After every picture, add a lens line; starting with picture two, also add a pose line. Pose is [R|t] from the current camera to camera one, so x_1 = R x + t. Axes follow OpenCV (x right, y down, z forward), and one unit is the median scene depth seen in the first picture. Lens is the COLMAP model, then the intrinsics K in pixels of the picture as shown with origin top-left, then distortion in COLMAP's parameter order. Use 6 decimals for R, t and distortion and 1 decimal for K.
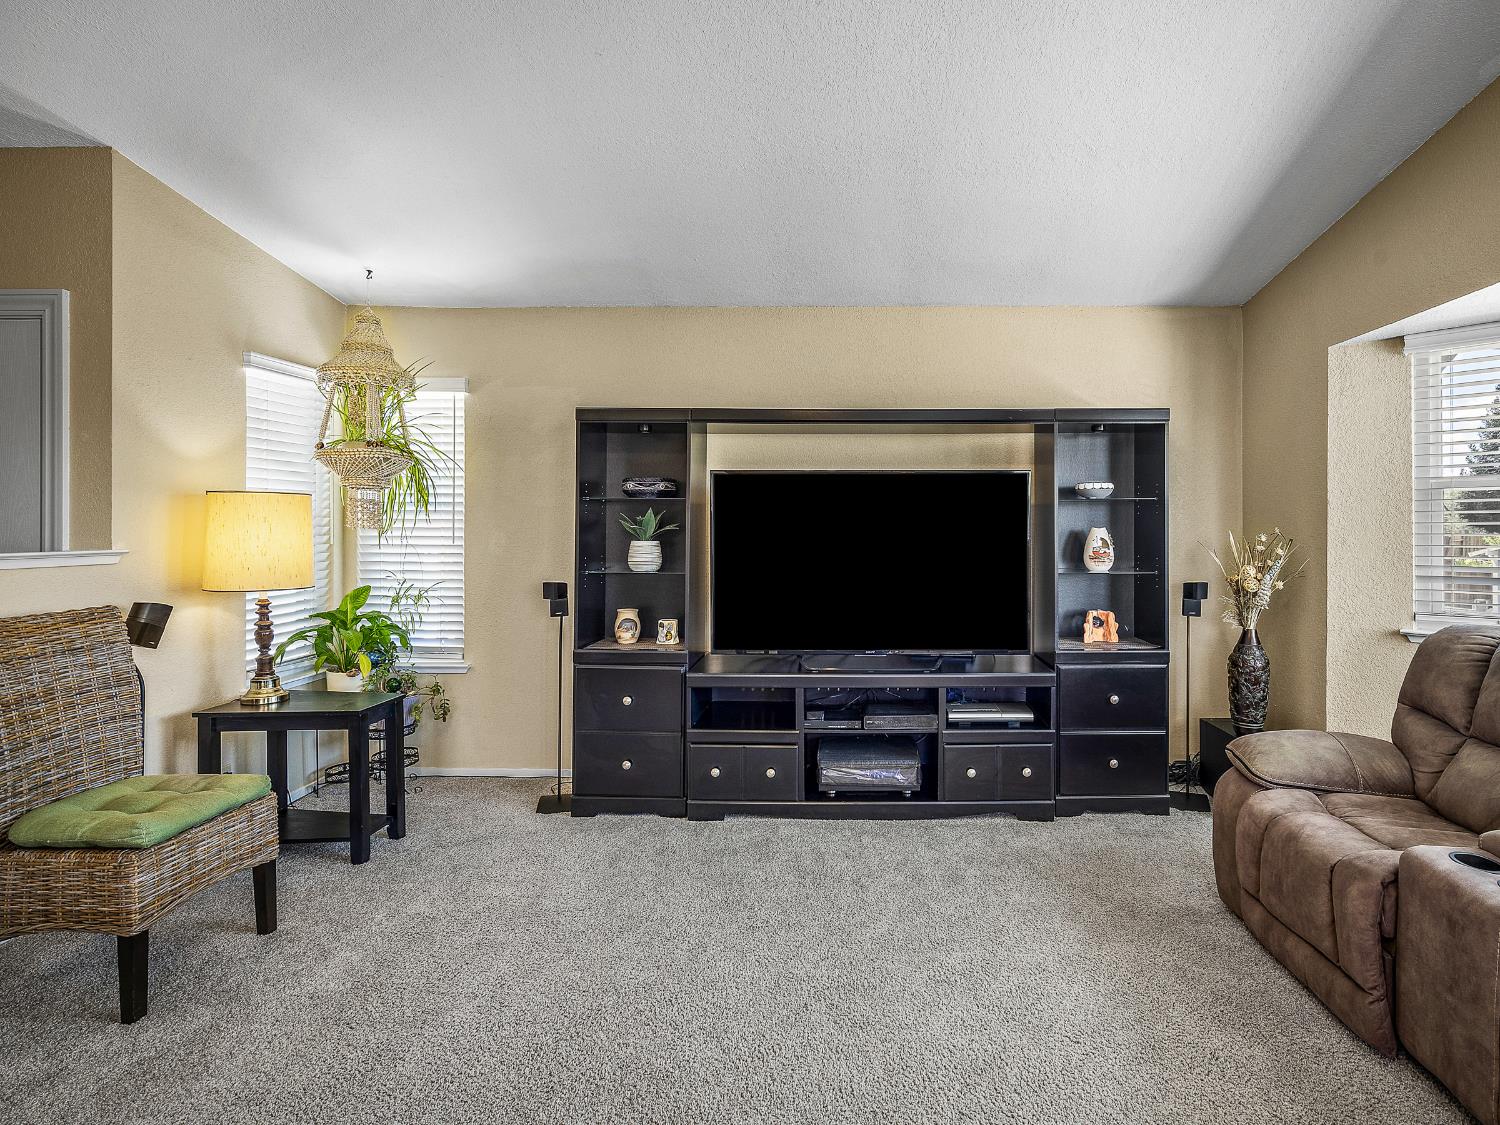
lens RADIAL K [[760.6, 0, 751.9], [0, 760.6, 517.6], [0, 0, 1]] dist [-0.009888, 0.000652]
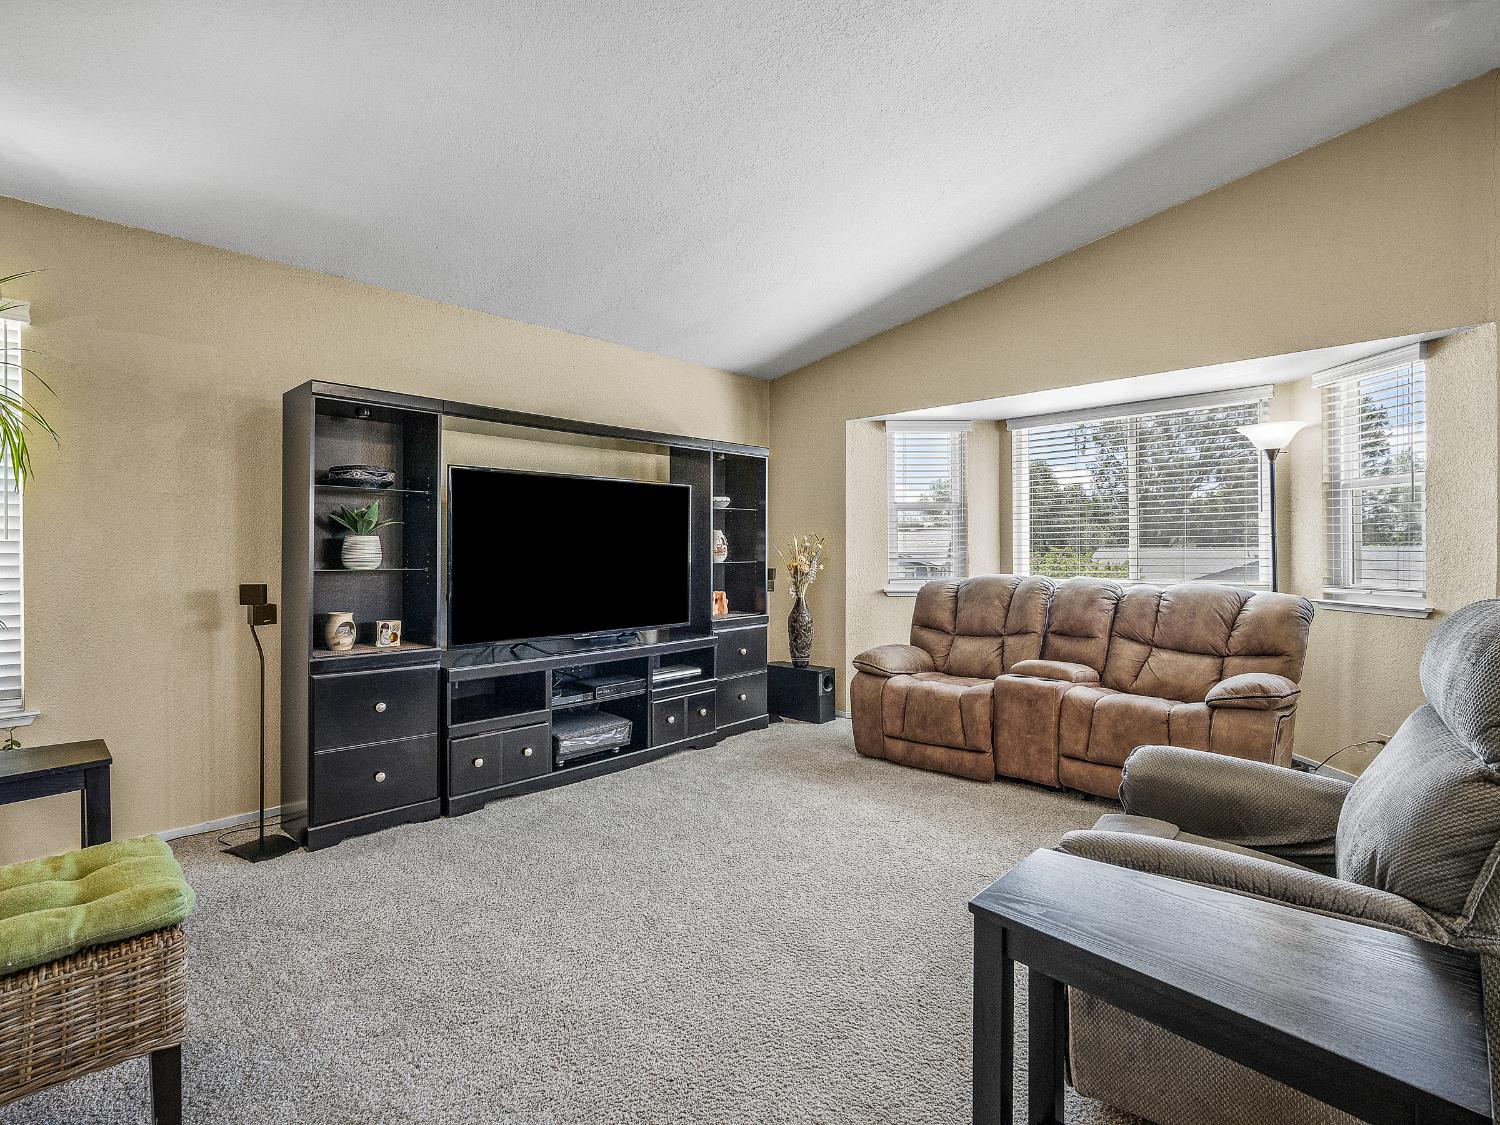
lens RADIAL K [[771.1, 0, 722.0], [0, 771.1, 544.3], [0, 0, 1]] dist [-0.002868, 0.001456]
pose [[0.676094, 0.005295, 0.736796, -0.582292], [-0.010304, 0.999944, 0.002269, 0.037406], [-0.736743, -0.009126, 0.676111, 0.065285]]
